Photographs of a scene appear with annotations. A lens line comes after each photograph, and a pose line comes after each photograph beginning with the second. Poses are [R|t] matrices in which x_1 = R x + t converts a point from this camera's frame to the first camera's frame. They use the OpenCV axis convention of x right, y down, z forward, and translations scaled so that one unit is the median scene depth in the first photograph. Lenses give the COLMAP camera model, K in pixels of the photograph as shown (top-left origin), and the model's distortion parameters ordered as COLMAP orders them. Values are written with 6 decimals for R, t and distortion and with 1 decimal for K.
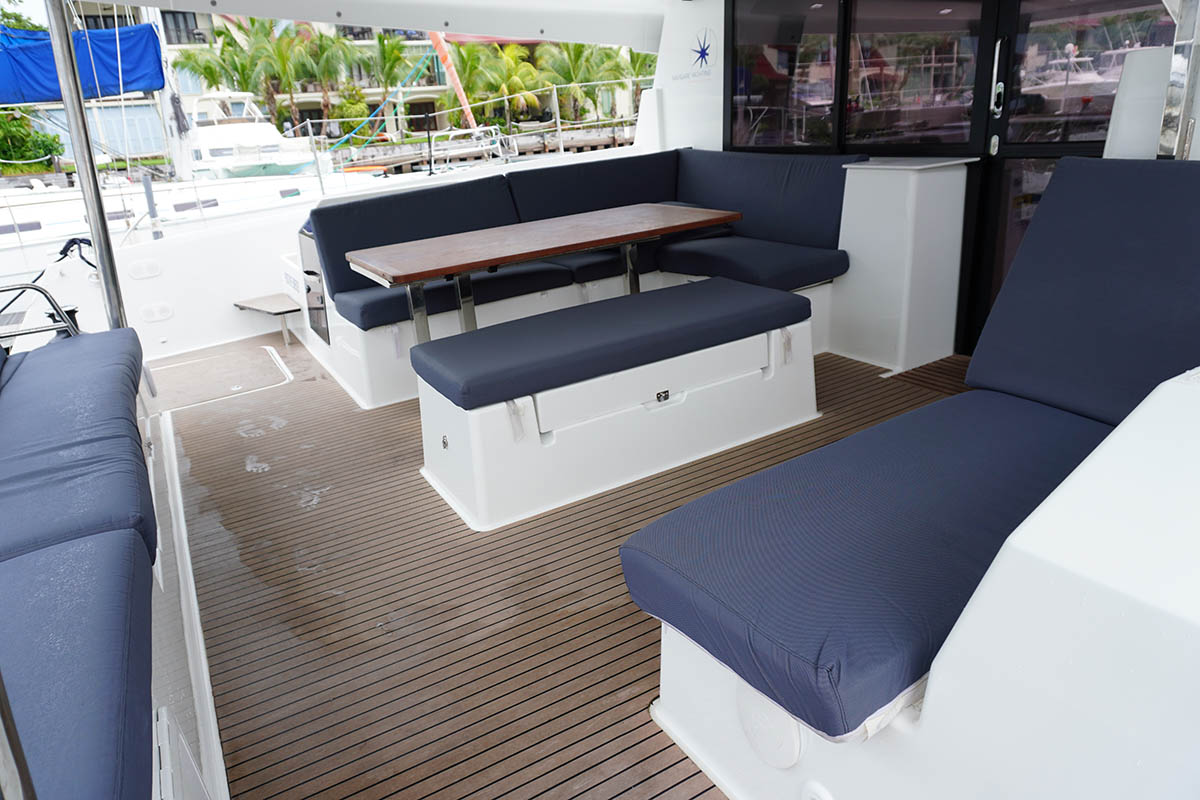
lens RADIAL K [[801.9, 0, 605.3], [0, 801.9, 393.6], [0, 0, 1]] dist [-0.046816, 0.038909]
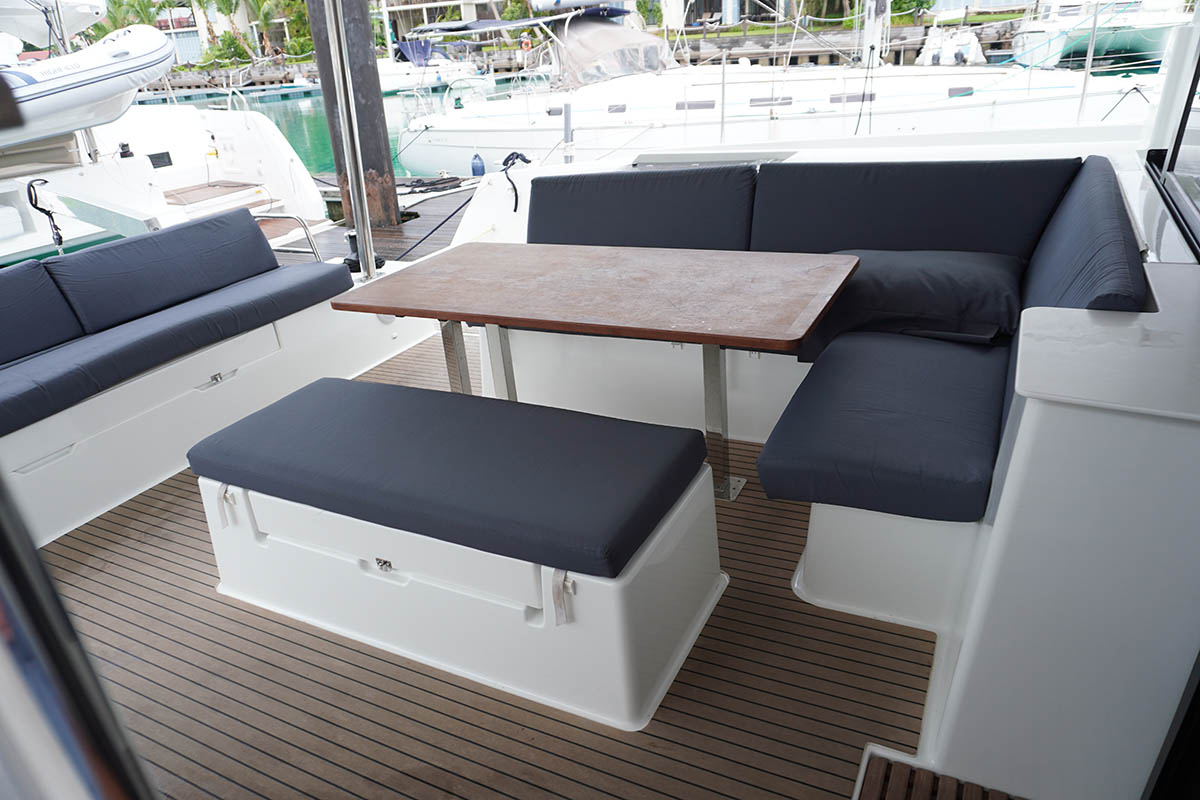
lens RADIAL K [[801.9, 0, 605.3], [0, 801.9, 393.6], [0, 0, 1]] dist [-0.046816, 0.038909]
pose [[0.545207, 0.382215, -0.746098, 0.591332], [-0.250390, 0.923631, 0.290191, -0.358991], [0.800034, 0.028601, 0.599272, 0.621972]]
